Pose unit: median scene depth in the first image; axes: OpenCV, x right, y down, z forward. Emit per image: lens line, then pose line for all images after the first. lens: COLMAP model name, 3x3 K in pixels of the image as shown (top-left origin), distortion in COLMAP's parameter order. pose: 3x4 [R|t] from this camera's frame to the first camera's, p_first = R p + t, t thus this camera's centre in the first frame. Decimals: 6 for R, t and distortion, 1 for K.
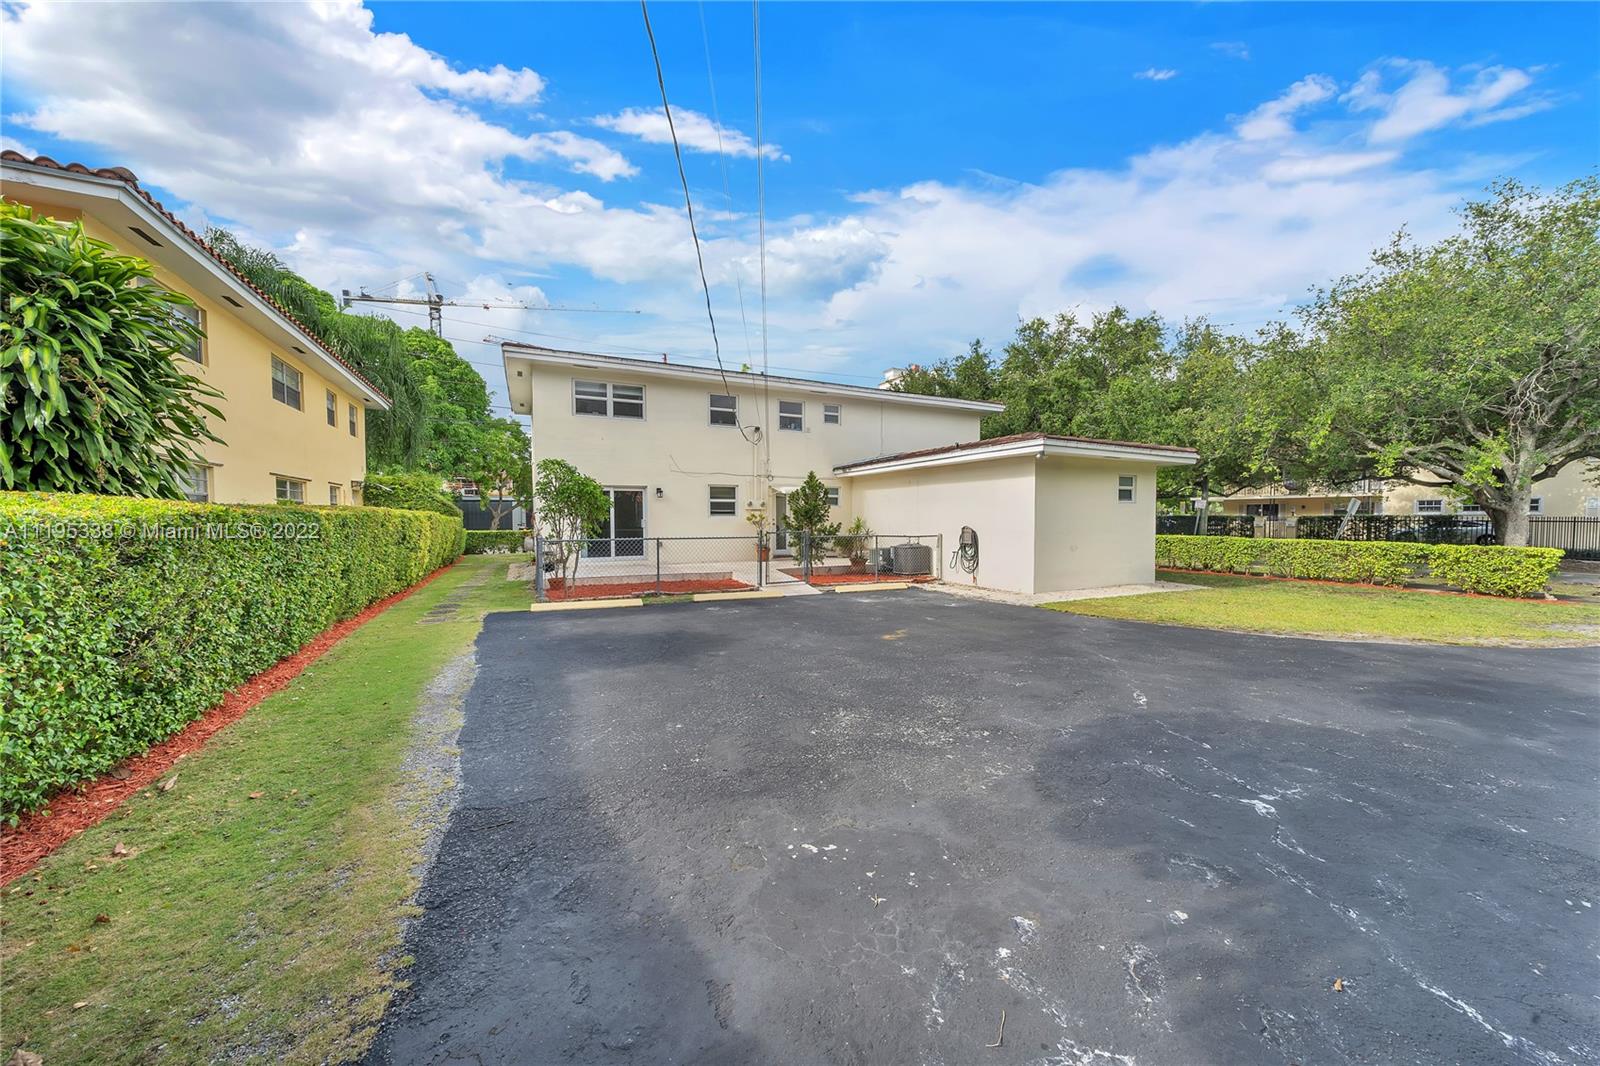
lens RADIAL K [[556.2, 0, 802.1], [0, 556.2, 529.9], [0, 0, 1]] dist [-0.002486, -0.000331]
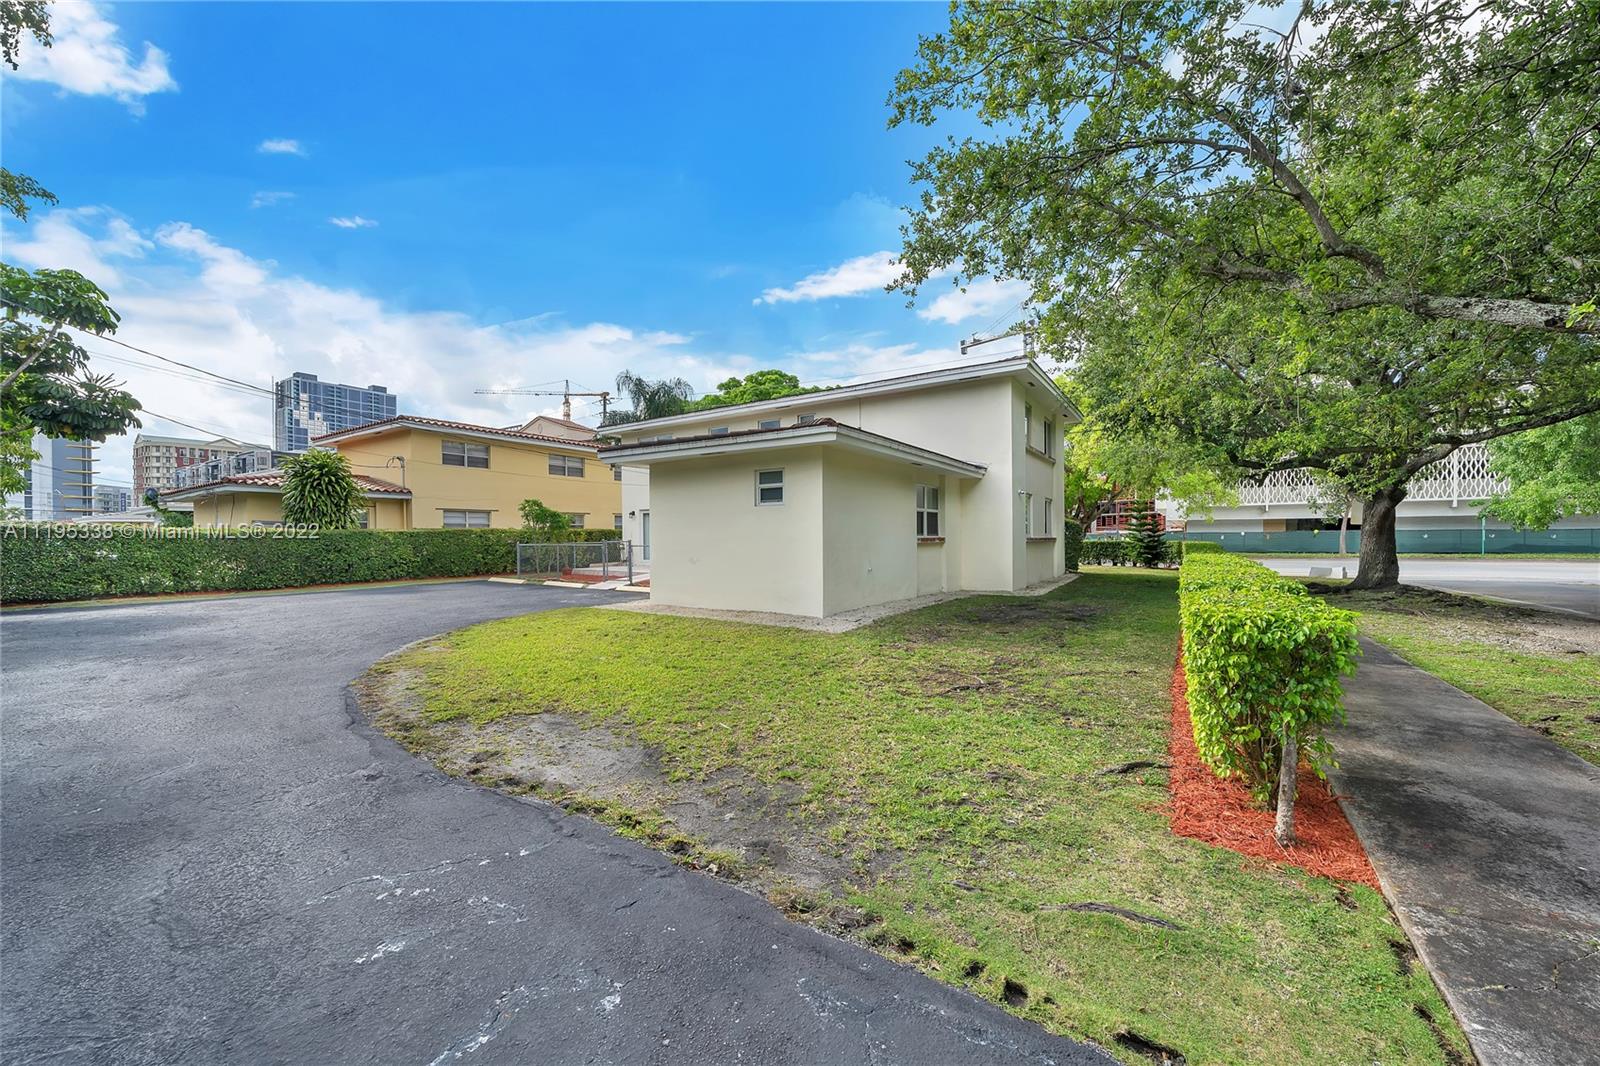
lens RADIAL K [[599.6, 0, 800.3], [0, 599.6, 537.4], [0, 0, 1]] dist [0.000325, 0.000004]
pose [[0.512531, -0.002595, -0.858665, 1.270466], [-0.006384, 0.999956, -0.006832, 0.001906], [0.858645, 0.008983, 0.512492, 0.584764]]
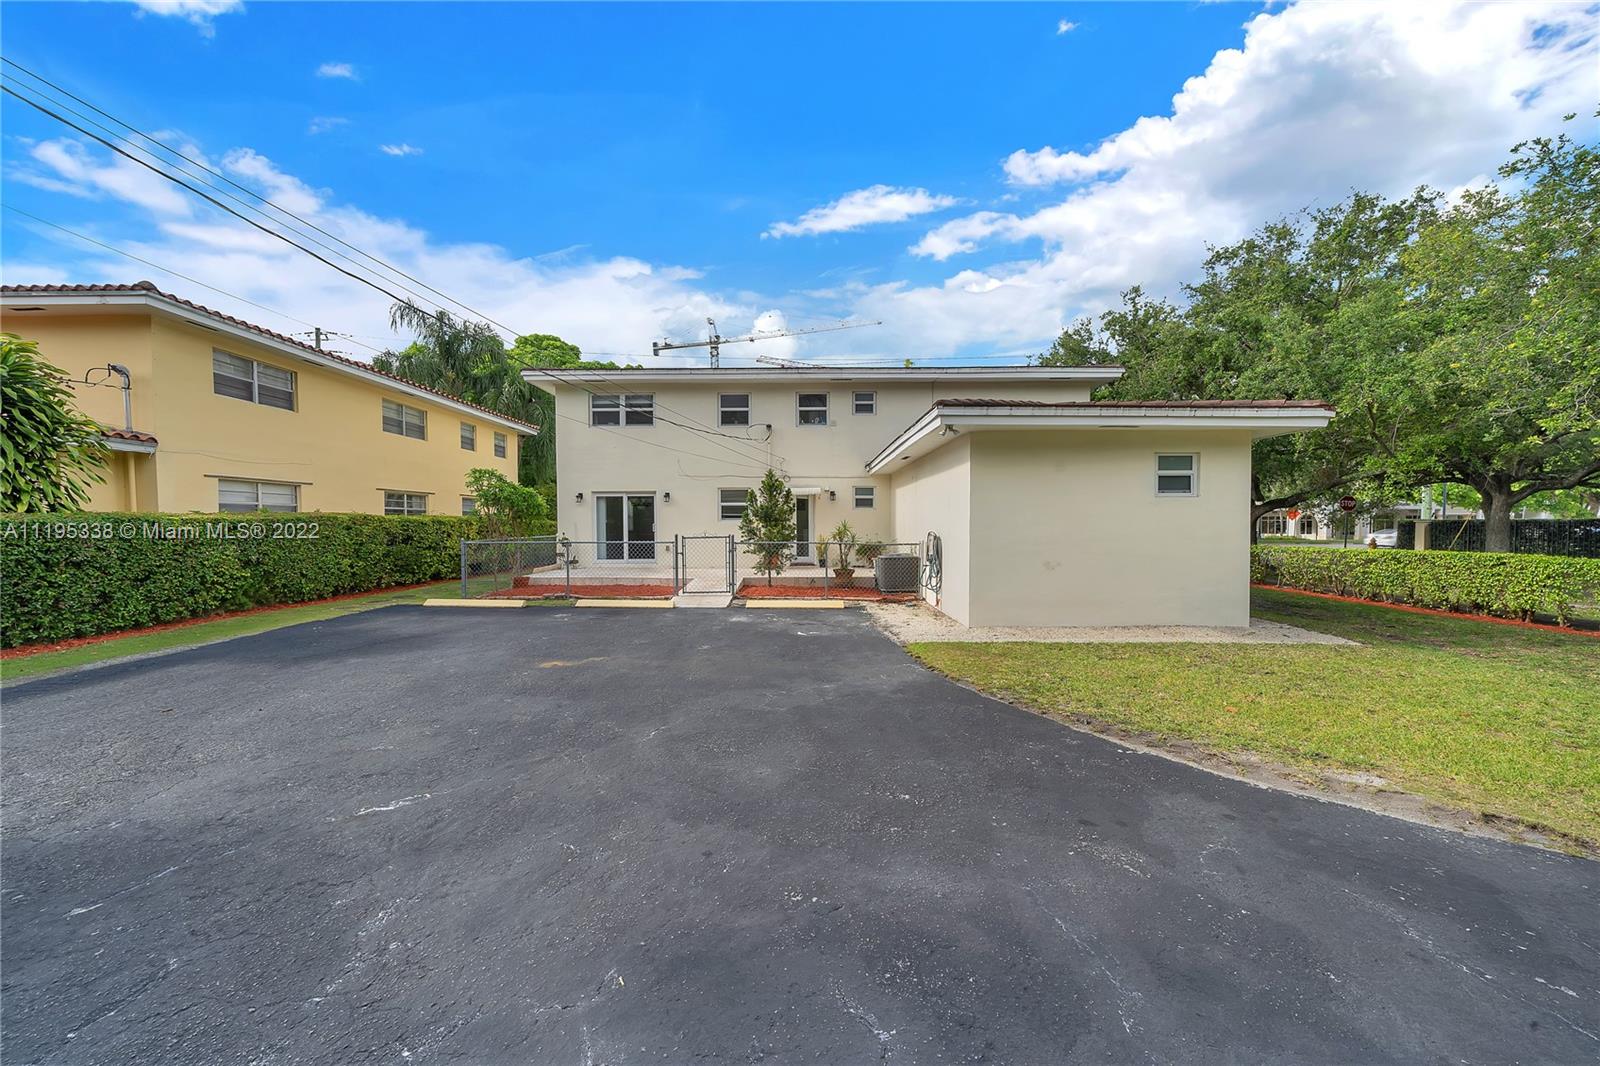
lens RADIAL K [[556.2, 0, 800.1], [0, 556.2, 529.2], [0, 0, 1]] dist [-0.002486, -0.000331]
pose [[0.895625, 0.002776, -0.444802, 0.462317], [-0.006921, 0.999946, -0.007694, -0.002593], [0.444757, 0.009969, 0.895596, 0.226970]]
